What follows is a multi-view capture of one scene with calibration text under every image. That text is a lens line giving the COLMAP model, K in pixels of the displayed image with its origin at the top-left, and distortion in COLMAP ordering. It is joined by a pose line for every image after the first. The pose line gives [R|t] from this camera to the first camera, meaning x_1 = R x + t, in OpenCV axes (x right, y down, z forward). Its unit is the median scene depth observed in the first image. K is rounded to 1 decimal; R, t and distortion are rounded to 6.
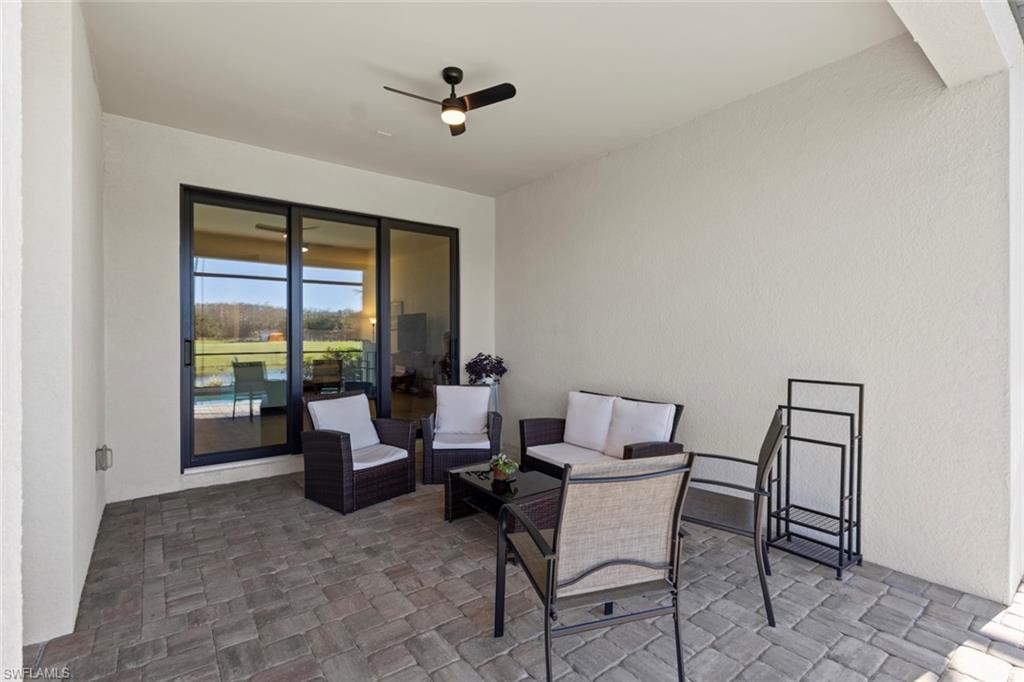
lens RADIAL K [[473.5, 0, 510.9], [0, 473.5, 336.7], [0, 0, 1]] dist [0.001774, 0.000699]
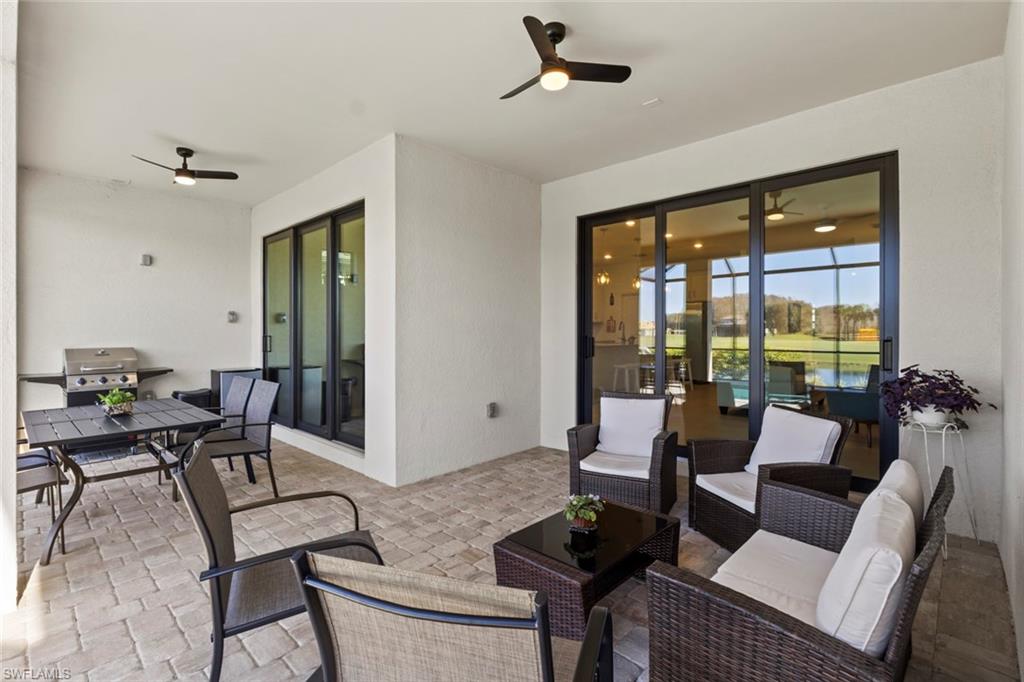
lens RADIAL K [[473.5, 0, 510.9], [0, 473.5, 336.7], [0, 0, 1]] dist [0.001774, 0.000699]
pose [[0.149790, 0.004982, -0.988705, 0.724538], [0.001832, 0.999984, 0.005317, -0.003956], [0.988716, -0.002607, 0.149778, 0.800049]]
